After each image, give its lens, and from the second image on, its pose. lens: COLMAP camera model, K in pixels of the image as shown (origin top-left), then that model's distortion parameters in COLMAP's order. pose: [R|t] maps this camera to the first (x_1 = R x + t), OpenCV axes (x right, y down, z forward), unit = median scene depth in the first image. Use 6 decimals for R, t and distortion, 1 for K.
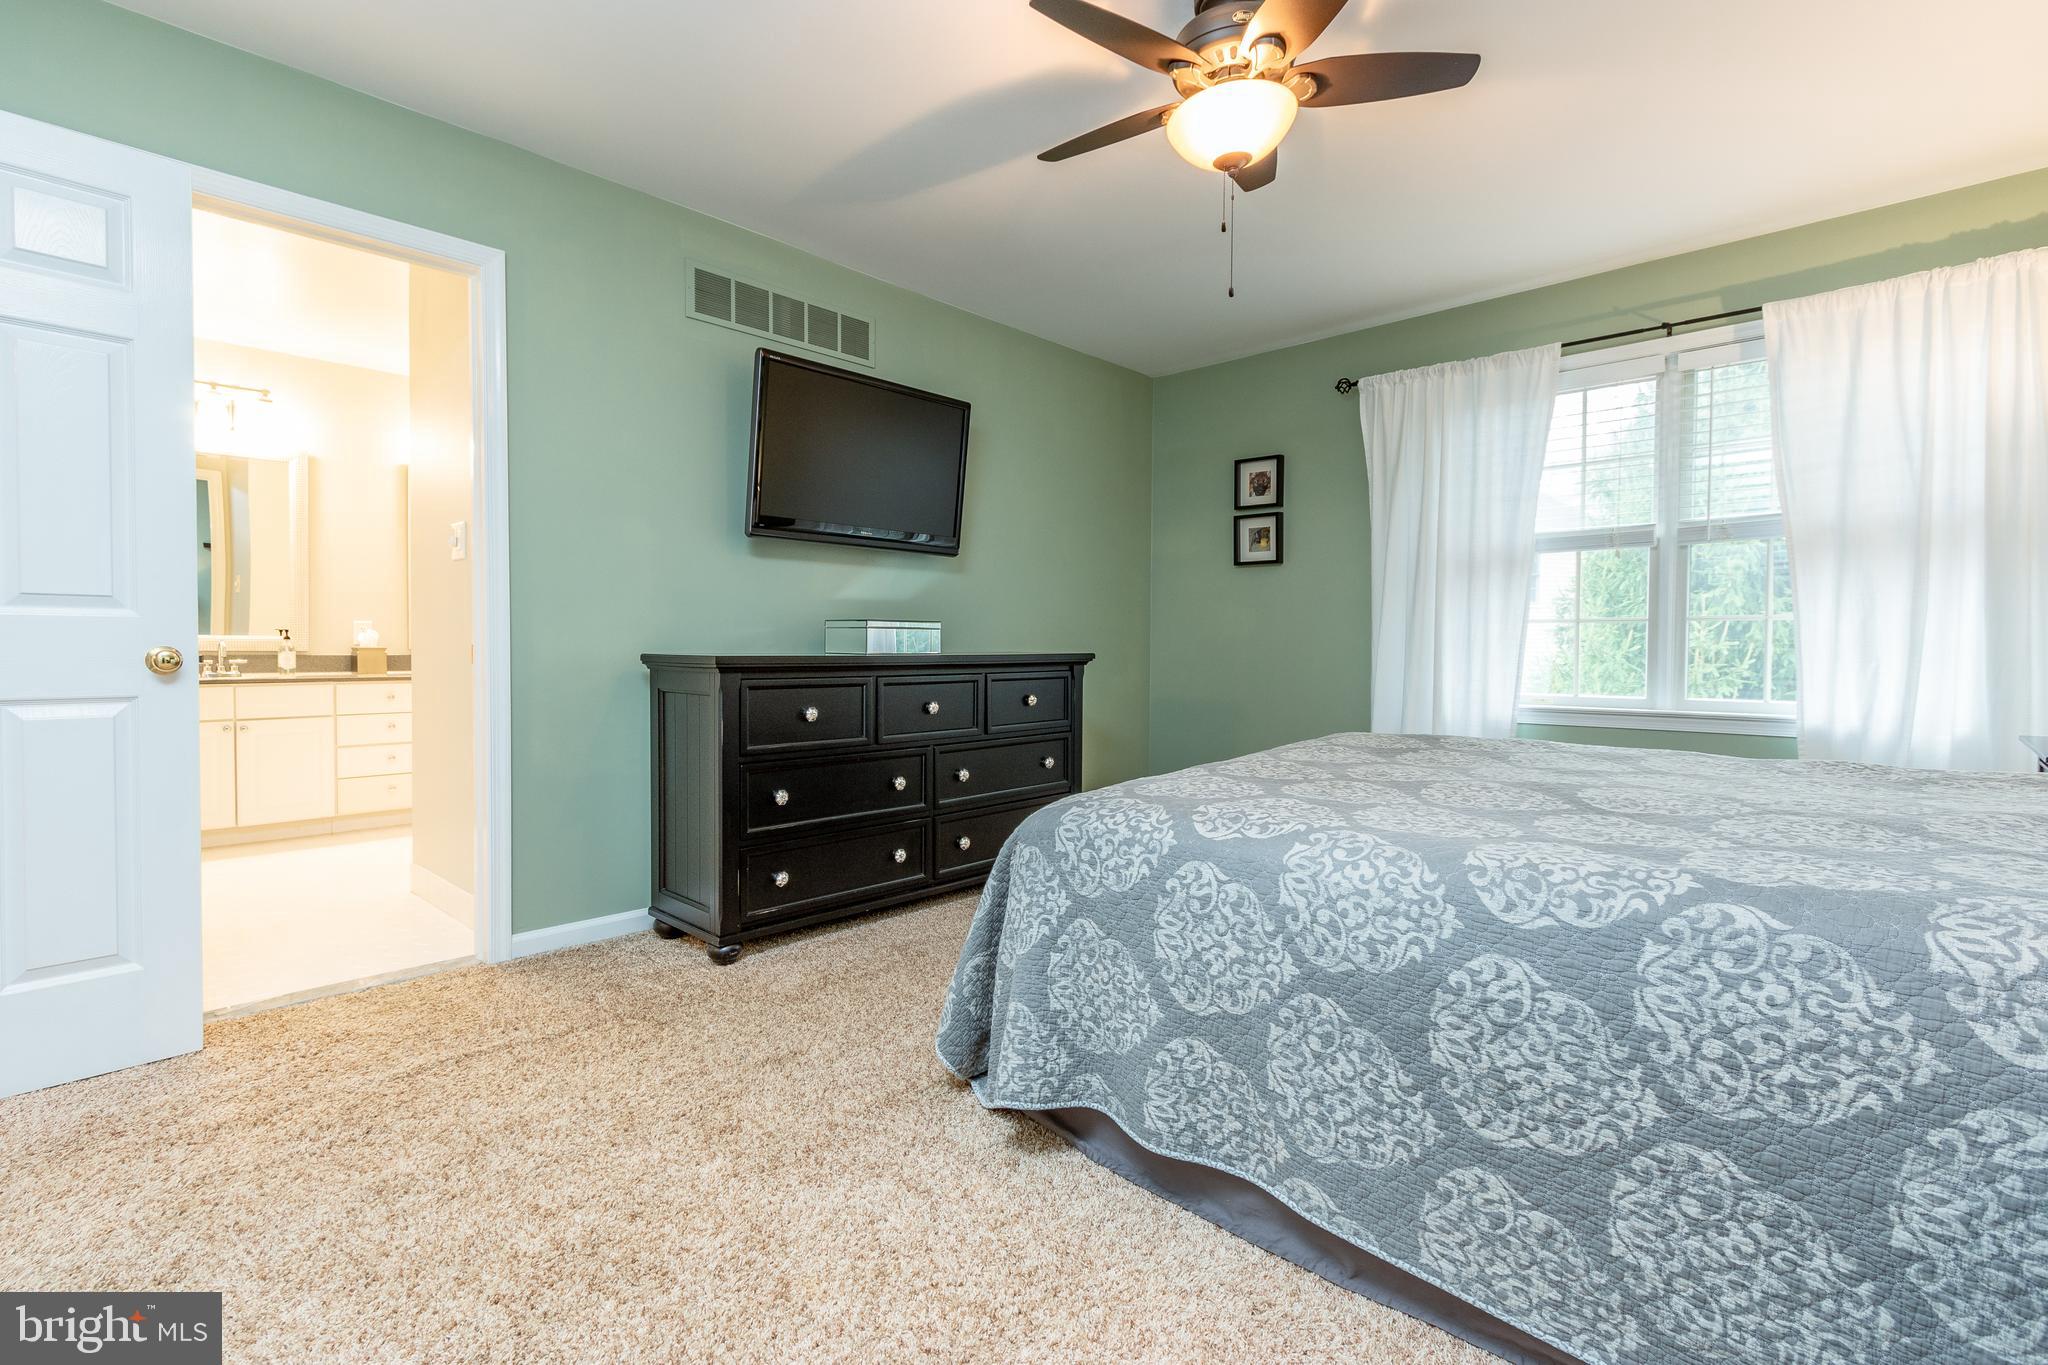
lens RADIAL K [[953.0, 0, 1014.1], [0, 953.0, 666.6], [0, 0, 1]] dist [0.004752, -0.001804]
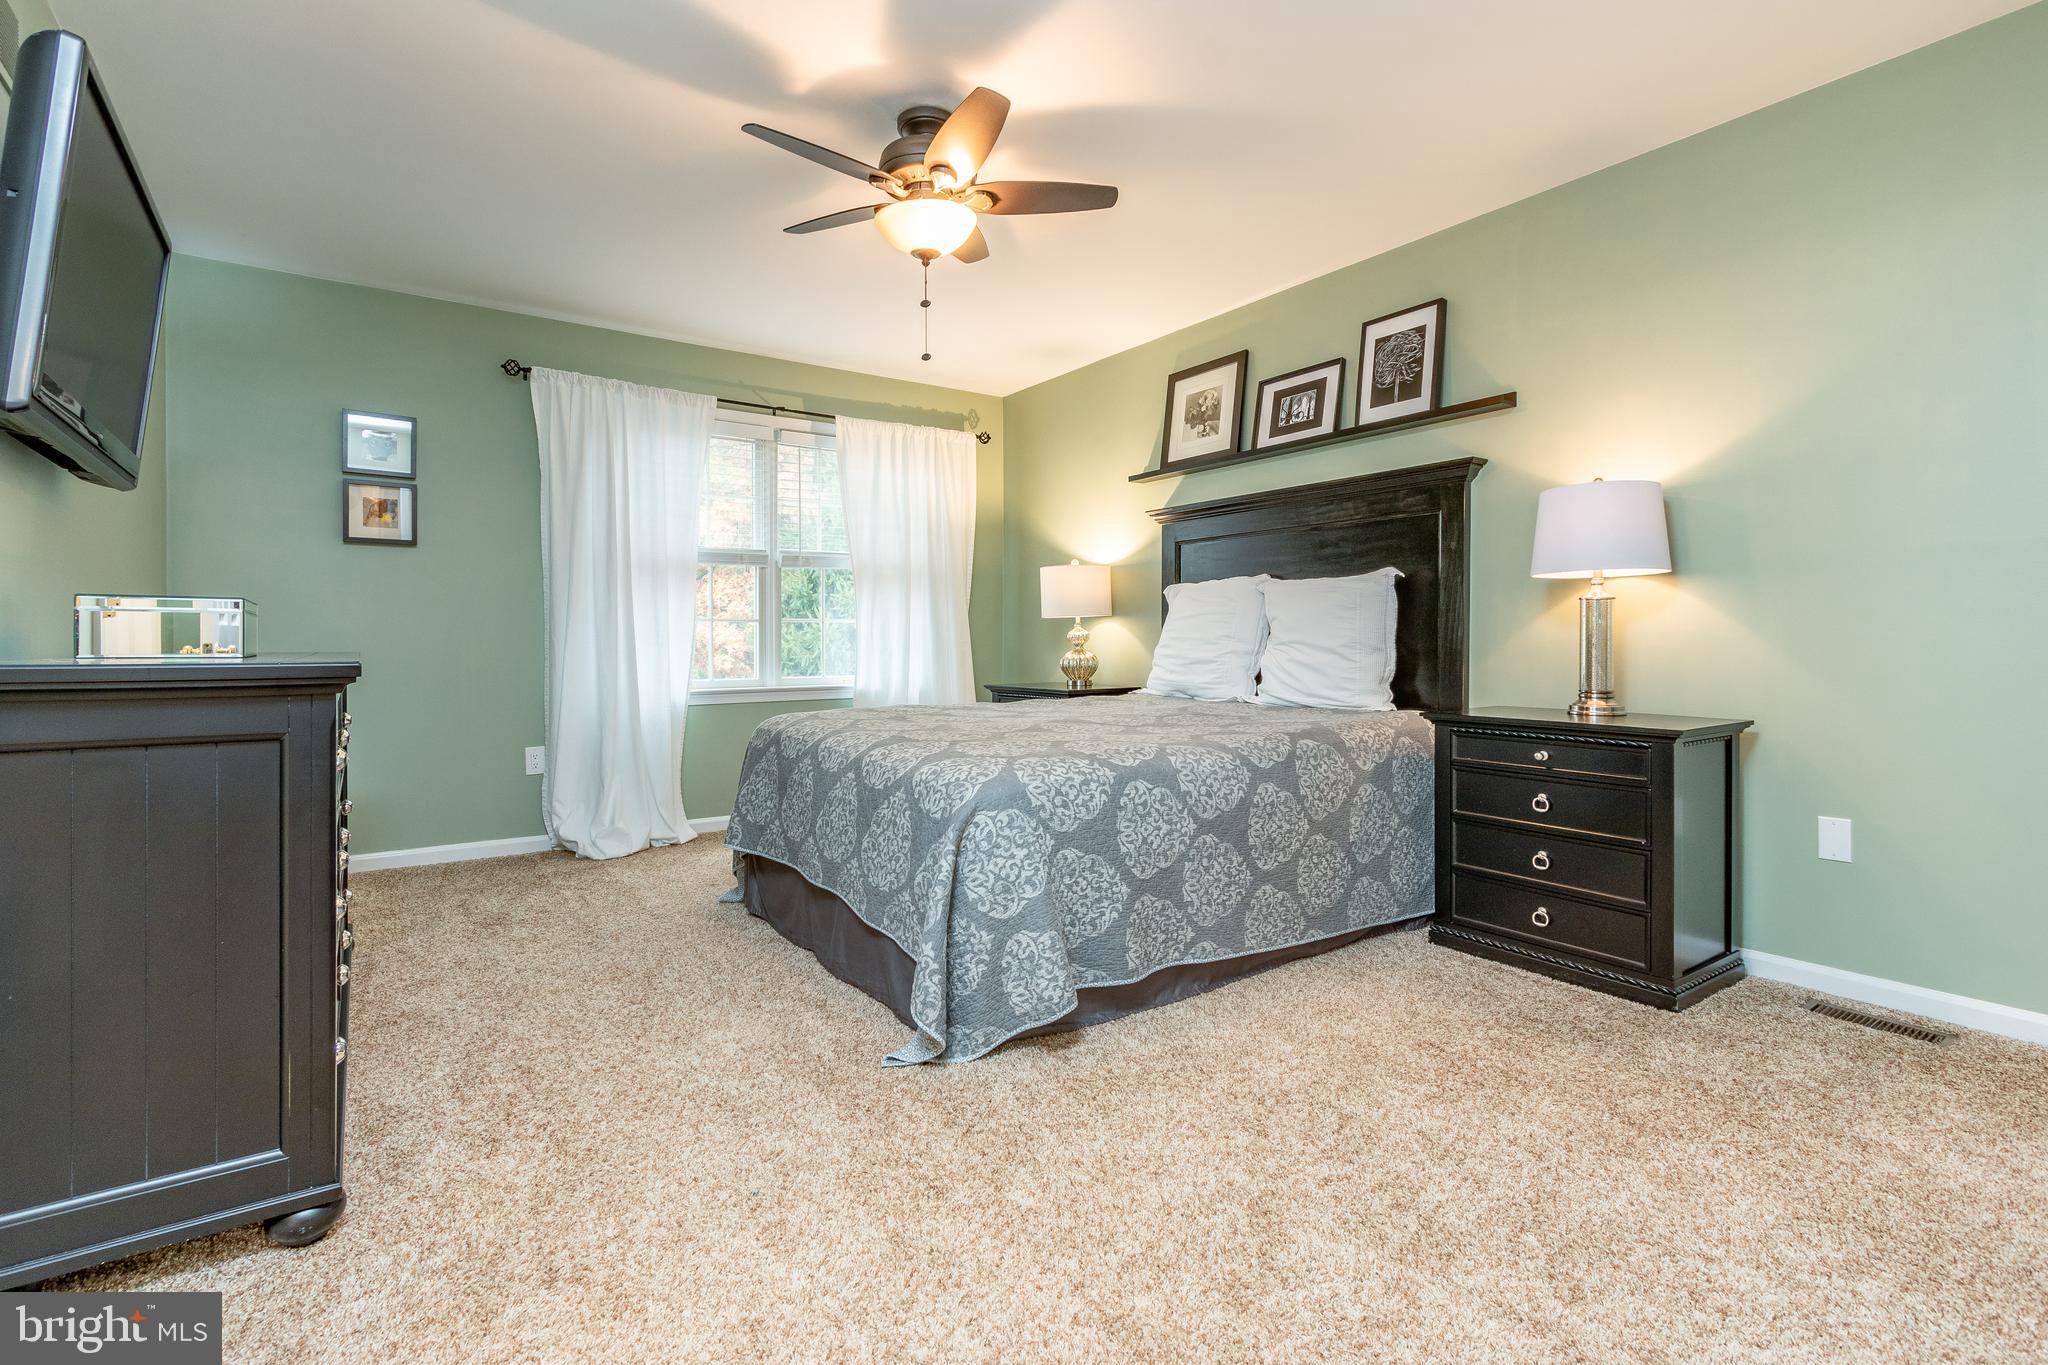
lens RADIAL K [[953.0, 0, 1015.3], [0, 953.0, 645.0], [0, 0, 1]] dist [0.004752, -0.001804]
pose [[0.193274, -0.010726, 0.981086, -1.330154], [0.026066, 0.999643, 0.005794, -0.027384], [-0.980798, 0.024454, 0.193485, 0.880874]]
